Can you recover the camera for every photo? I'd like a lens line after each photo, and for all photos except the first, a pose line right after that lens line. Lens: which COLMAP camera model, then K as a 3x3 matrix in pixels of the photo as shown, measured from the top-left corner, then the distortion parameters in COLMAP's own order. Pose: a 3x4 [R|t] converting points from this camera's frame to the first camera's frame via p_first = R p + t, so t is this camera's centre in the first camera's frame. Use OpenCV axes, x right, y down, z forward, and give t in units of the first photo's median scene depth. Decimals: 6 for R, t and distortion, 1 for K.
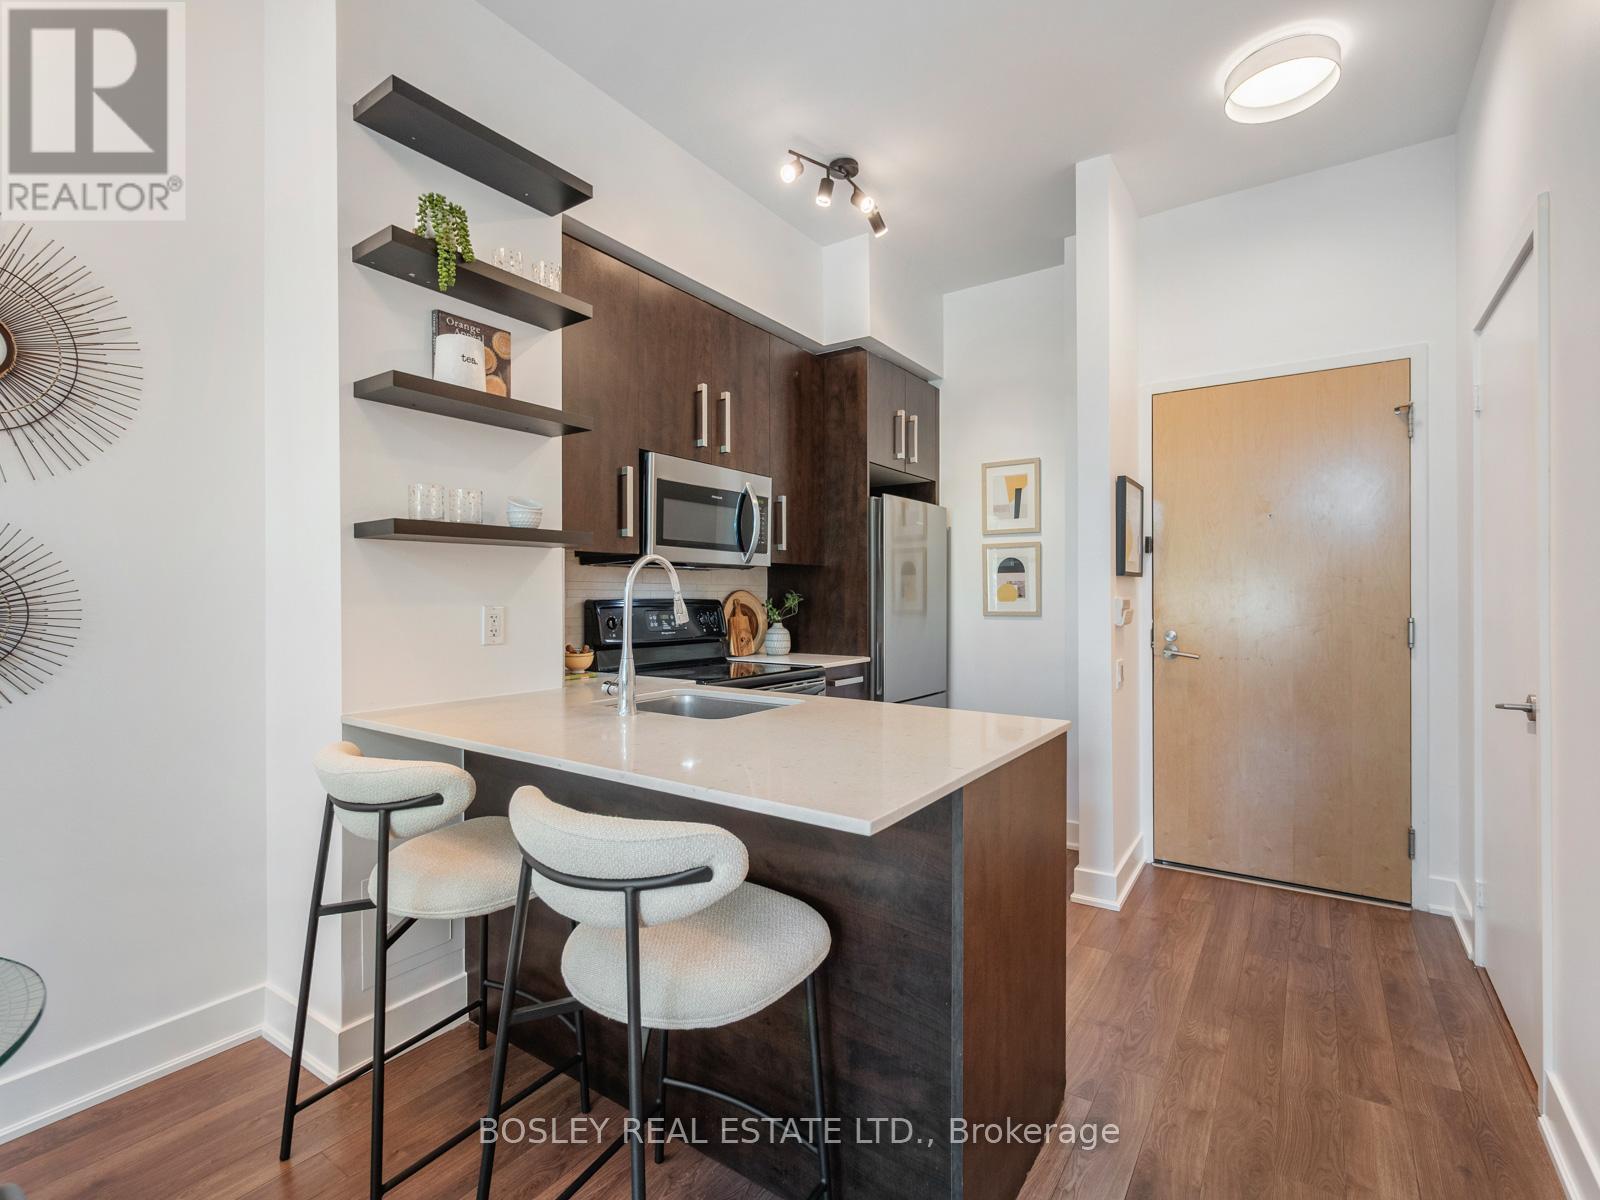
lens RADIAL K [[747.4, 0, 802.3], [0, 747.4, 598.4], [0, 0, 1]] dist [-0.000567, -0.001305]
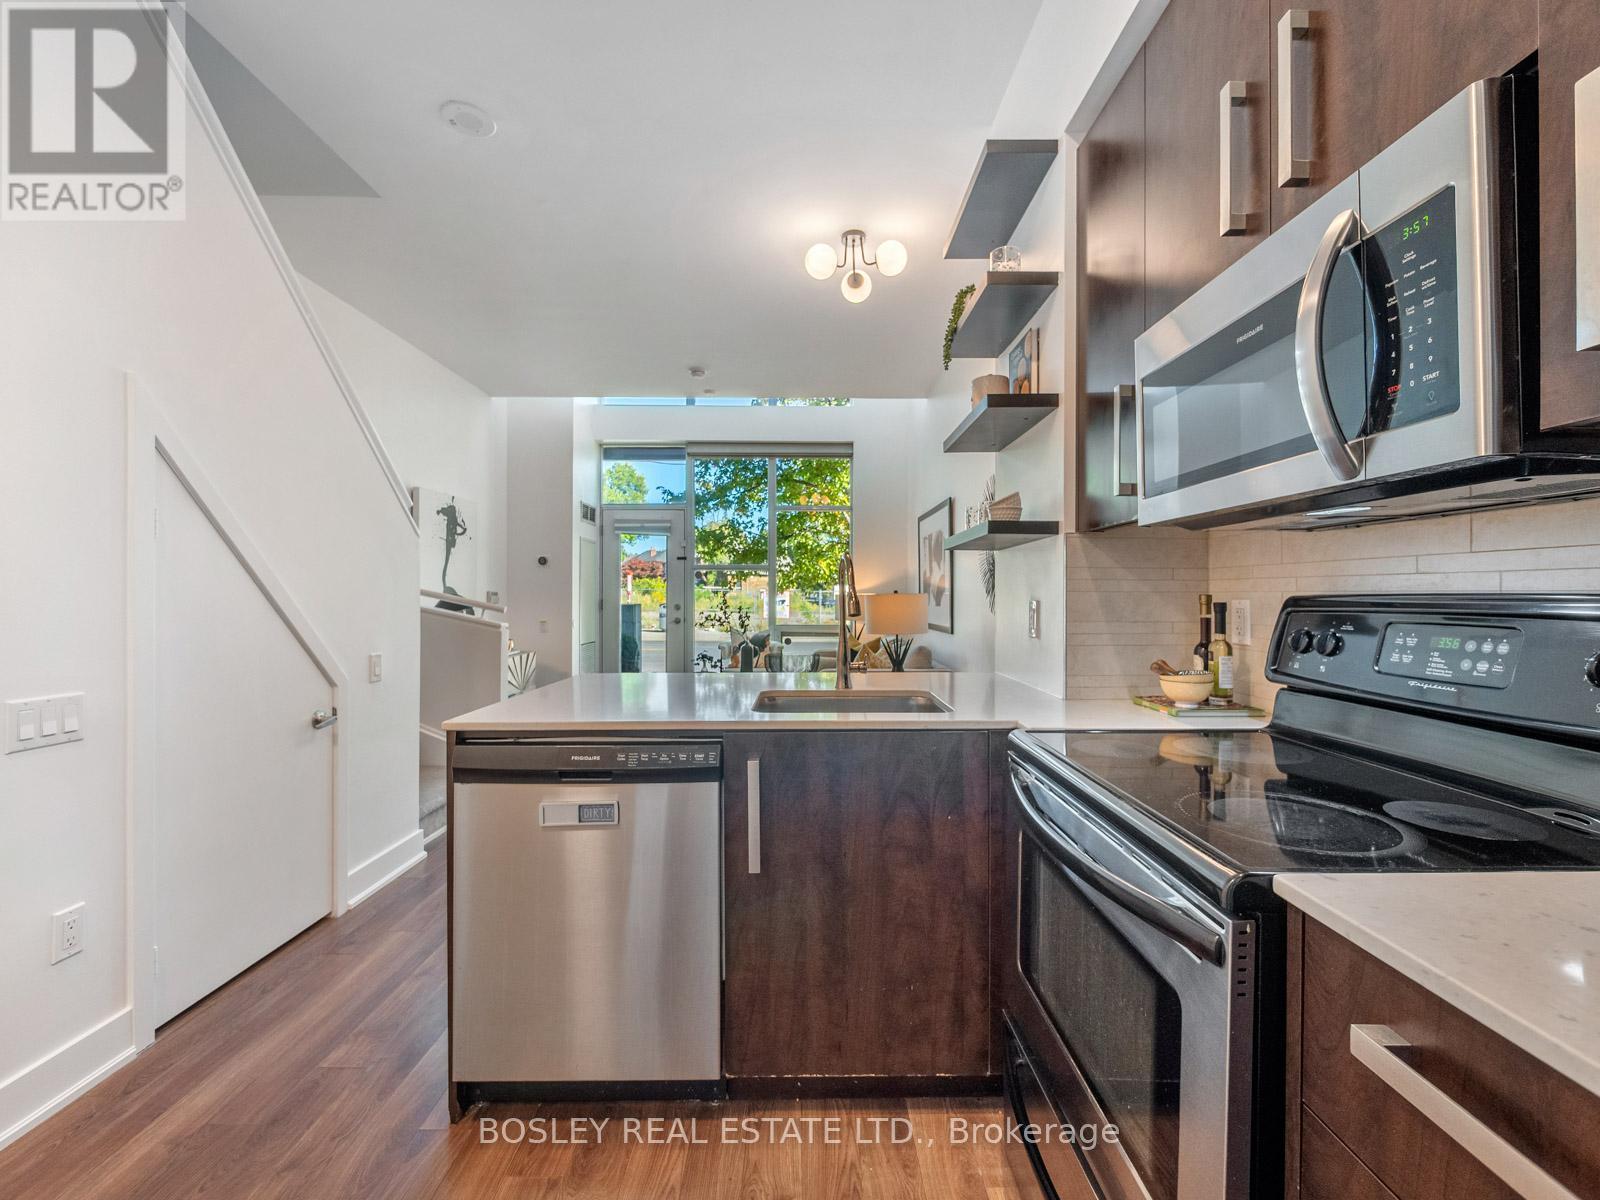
lens RADIAL K [[677.8, 0, 808.1], [0, 677.8, 598.1], [0, 0, 1]] dist [-0.008626, 0.001478]
pose [[-0.816251, 0.000005, -0.577698, 0.233534], [-0.004110, 0.999975, 0.005816, 0.001975], [0.577683, 0.007121, -0.816230, 0.968127]]
